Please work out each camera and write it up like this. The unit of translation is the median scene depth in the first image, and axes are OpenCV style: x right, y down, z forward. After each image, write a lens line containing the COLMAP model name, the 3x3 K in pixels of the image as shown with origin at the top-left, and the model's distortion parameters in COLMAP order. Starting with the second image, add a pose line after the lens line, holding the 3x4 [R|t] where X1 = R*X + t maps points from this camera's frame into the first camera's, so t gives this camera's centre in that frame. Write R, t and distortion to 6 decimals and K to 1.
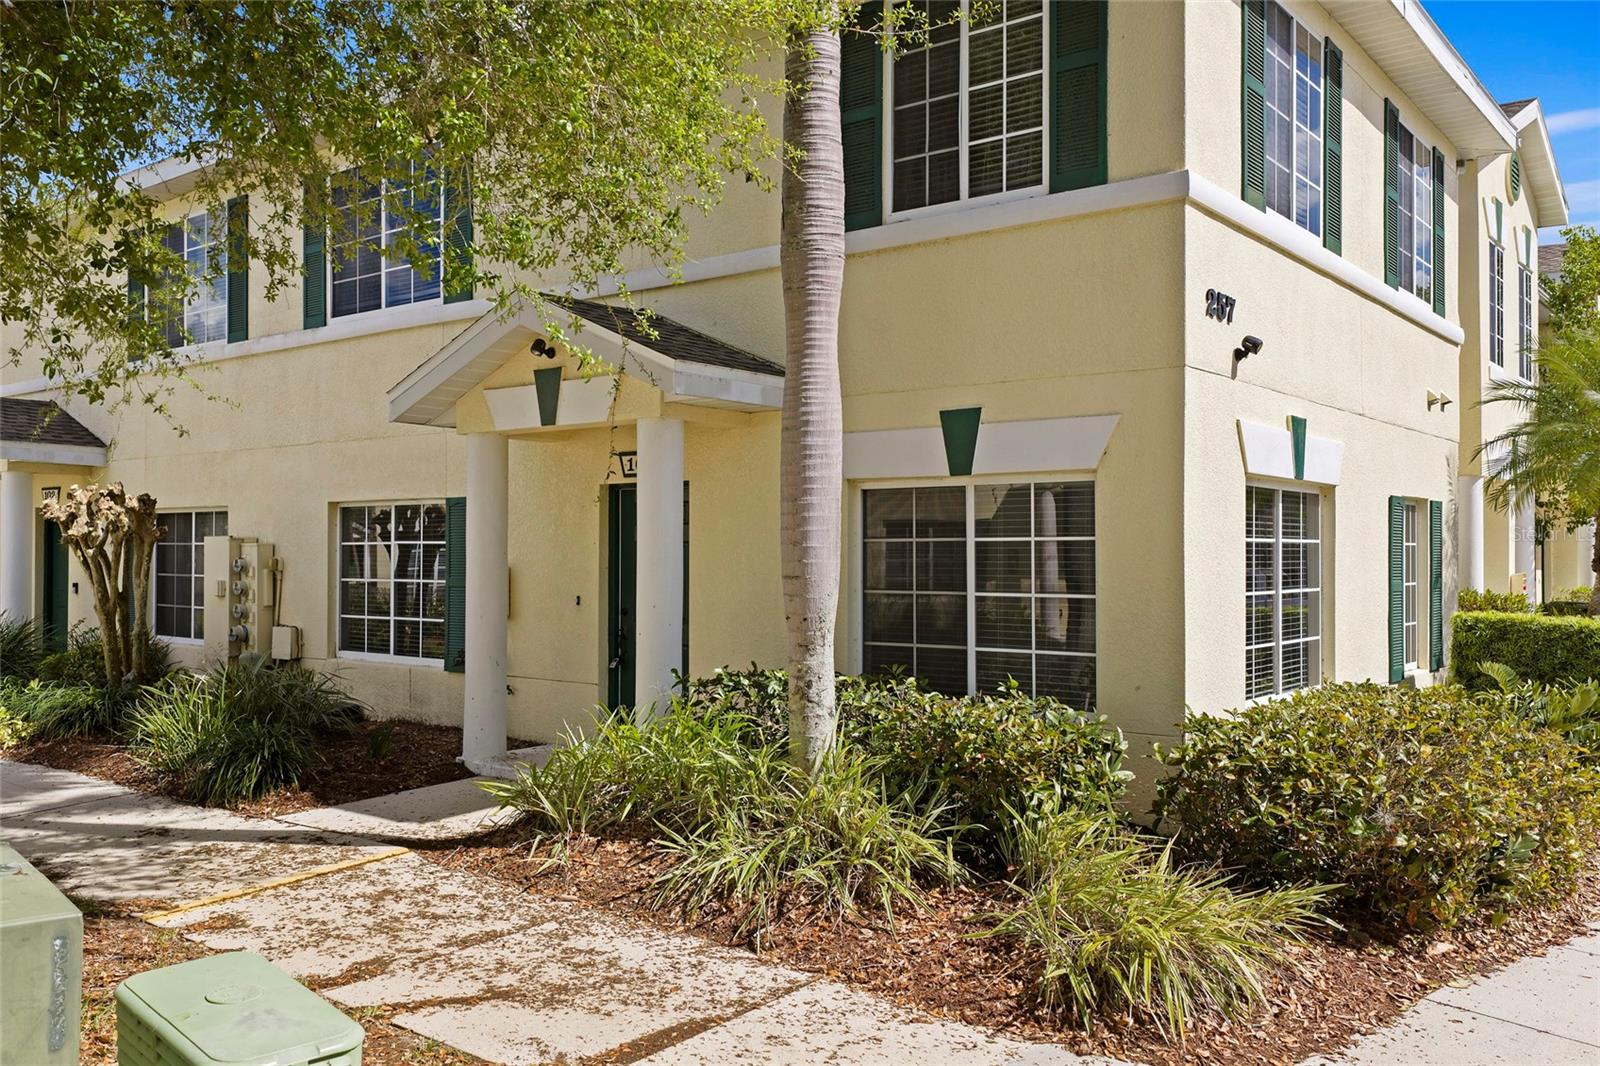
lens RADIAL K [[1319.2, 0, 799.2], [0, 1319.2, 578.3], [0, 0, 1]] dist [0.003666, 0.003706]
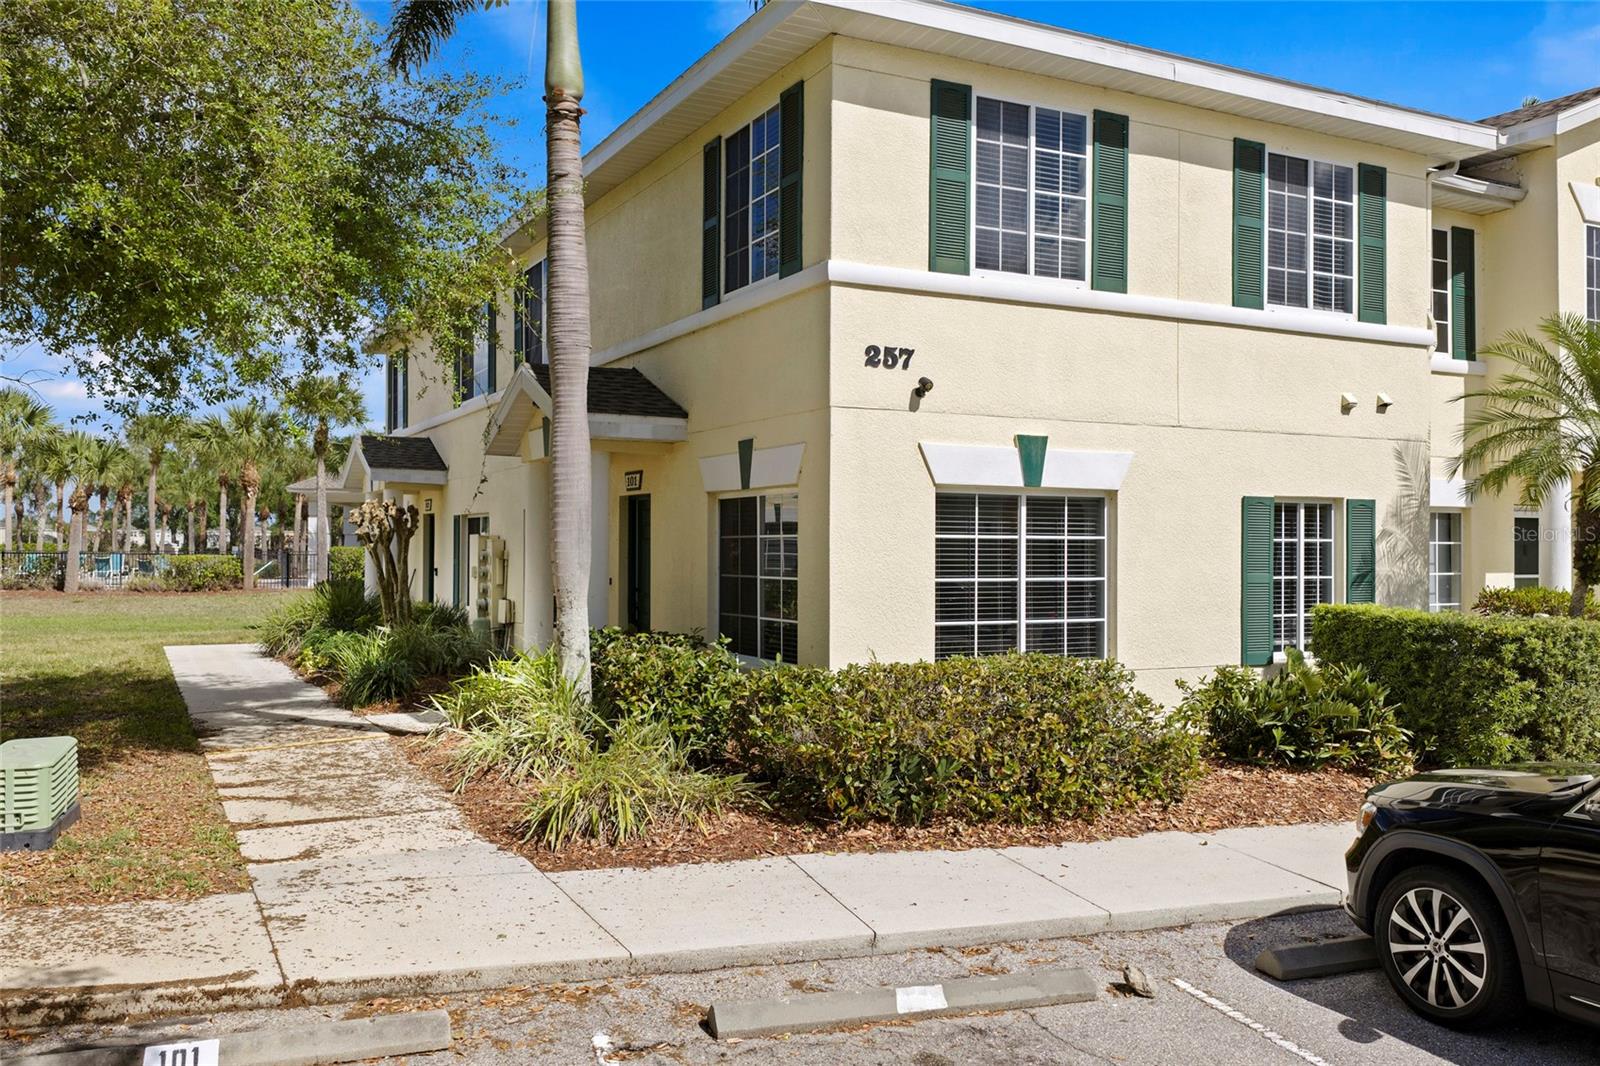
lens RADIAL K [[1323.1, 0, 800.0], [0, 1323.1, 533.0], [0, 0, 1]] dist [0.003489, -0.007848]
pose [[0.910702, -0.001948, -0.413060, 0.718594], [-0.011469, 0.999484, -0.030001, 0.007015], [0.412906, 0.032059, 0.910209, -0.204357]]
